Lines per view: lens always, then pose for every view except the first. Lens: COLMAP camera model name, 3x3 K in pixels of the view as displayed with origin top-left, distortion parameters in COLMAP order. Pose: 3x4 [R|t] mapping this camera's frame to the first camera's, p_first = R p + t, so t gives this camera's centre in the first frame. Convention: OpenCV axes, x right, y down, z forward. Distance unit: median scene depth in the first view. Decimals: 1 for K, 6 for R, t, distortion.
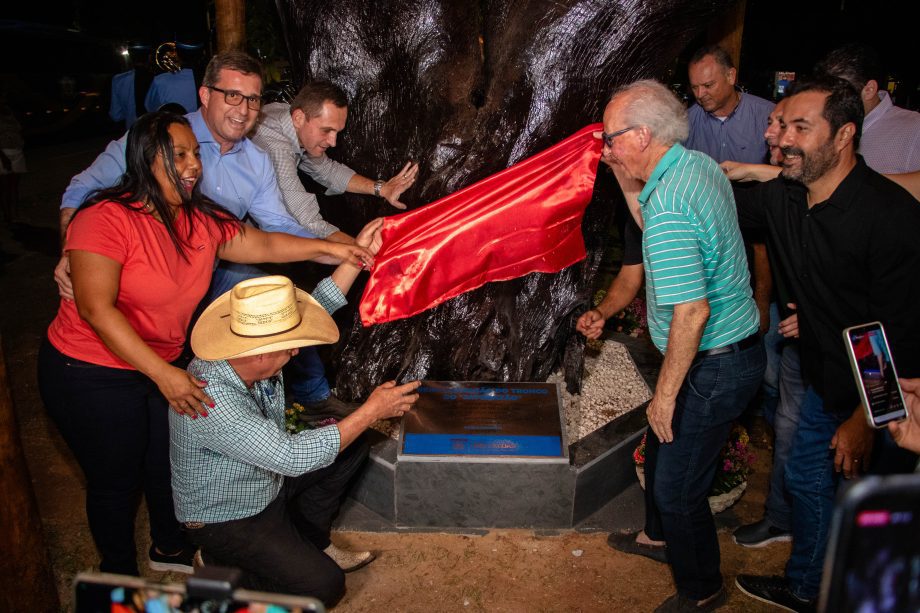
lens RADIAL K [[754.1, 0, 459.2], [0, 754.1, 323.9], [0, 0, 1]] dist [-0.177813, 0.152142]
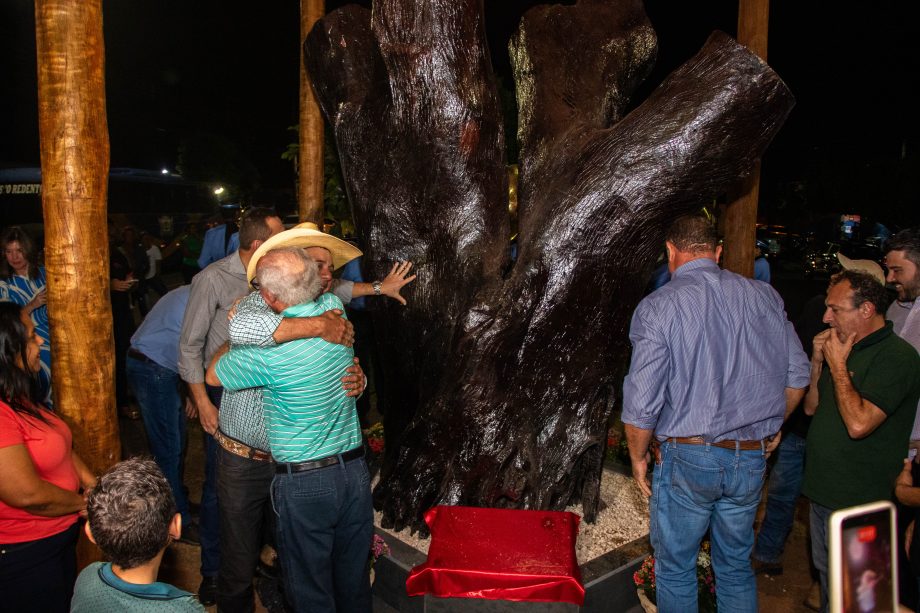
lens RADIAL K [[754.1, 0, 459.2], [0, 754.1, 323.9], [0, 0, 1]] dist [-0.177813, 0.152142]
pose [[0.995247, 0.014735, -0.096258, 0.069318], [-0.031461, 0.984131, -0.174634, -0.001519], [0.092158, 0.176833, 0.979917, -0.198735]]
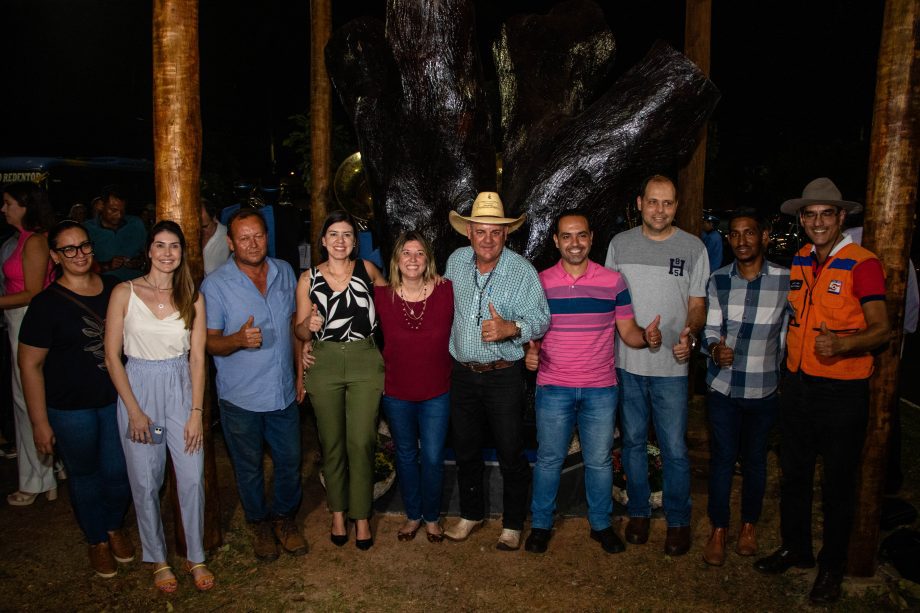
lens RADIAL K [[754.1, 0, 459.2], [0, 754.1, 323.9], [0, 0, 1]] dist [-0.177813, 0.152142]
pose [[0.998072, 0.002509, -0.062022, 0.047679], [-0.012448, 0.986974, -0.160398, 0.136306], [0.060812, 0.160861, 0.985102, -0.502429]]
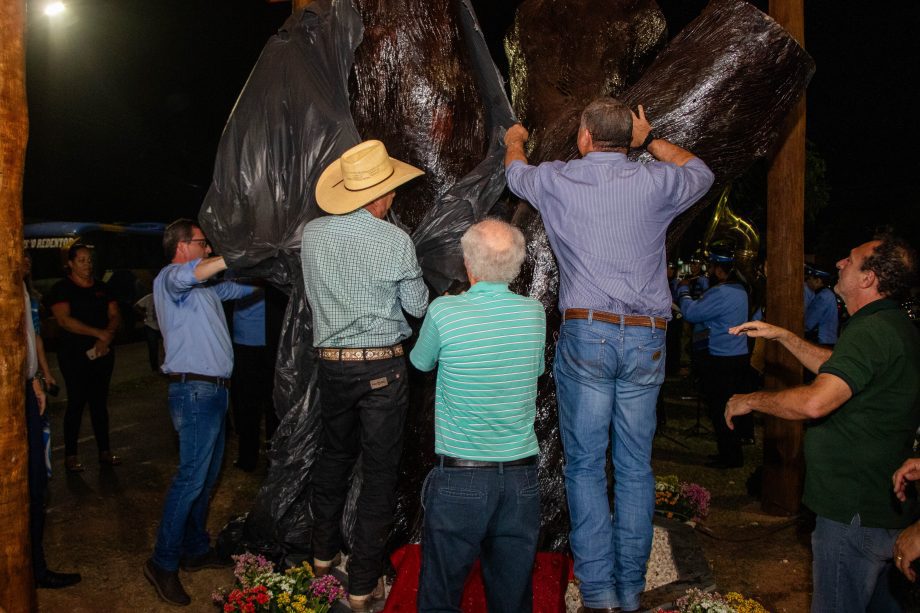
lens RADIAL K [[816.1, 0, 419.7], [0, 816.1, 294.5], [0, 0, 1]] dist [-0.176475, 0.145917]
pose [[0.976629, -0.012327, -0.214579, 0.183809], [-0.052061, 0.955058, -0.291813, 0.071513], [0.208532, 0.296164, 0.932095, -0.095955]]
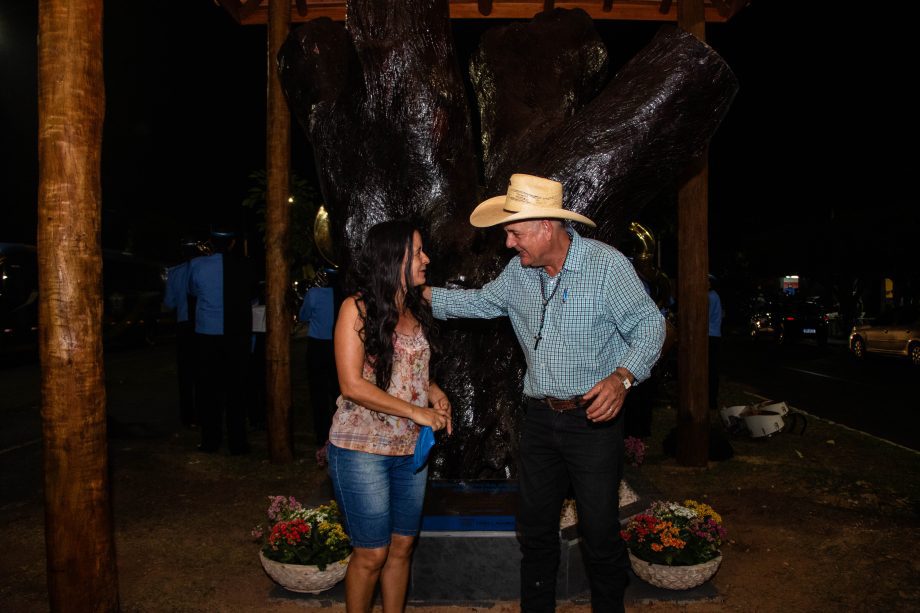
lens RADIAL K [[754.1, 0, 459.2], [0, 754.1, 323.9], [0, 0, 1]] dist [-0.177813, 0.152142]
pose [[0.999306, -0.022406, -0.029759, 0.027962], [0.012853, 0.957215, -0.289091, 0.188209], [0.034963, 0.288508, 0.956839, -0.190796]]
